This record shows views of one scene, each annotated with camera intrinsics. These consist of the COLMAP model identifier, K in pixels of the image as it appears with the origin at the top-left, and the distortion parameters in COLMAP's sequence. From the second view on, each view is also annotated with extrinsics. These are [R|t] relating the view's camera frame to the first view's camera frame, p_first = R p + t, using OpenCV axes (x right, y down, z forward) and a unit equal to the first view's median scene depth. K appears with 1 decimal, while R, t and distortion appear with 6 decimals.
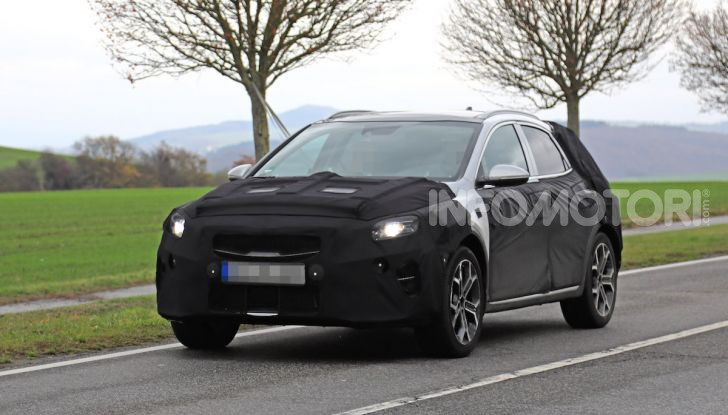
lens RADIAL K [[2426.2, 0, 364.0], [0, 2426.2, 207.5], [0, 0, 1]] dist [-0.026740, -0.095871]
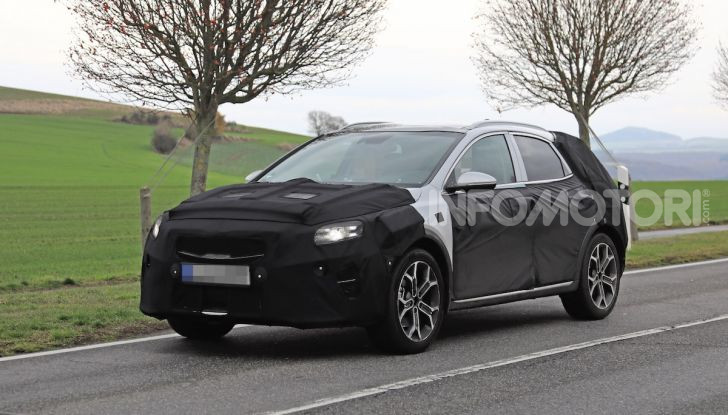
lens RADIAL K [[1603.9, 0, 364.0], [0, 1603.9, 207.5], [0, 0, 1]] dist [-0.342473, 4.010202]
pose [[0.983674, 0.003651, -0.179925, 0.137283], [-0.002285, 0.999967, 0.007801, -0.007282], [0.179947, -0.007263, 0.983649, 0.295298]]
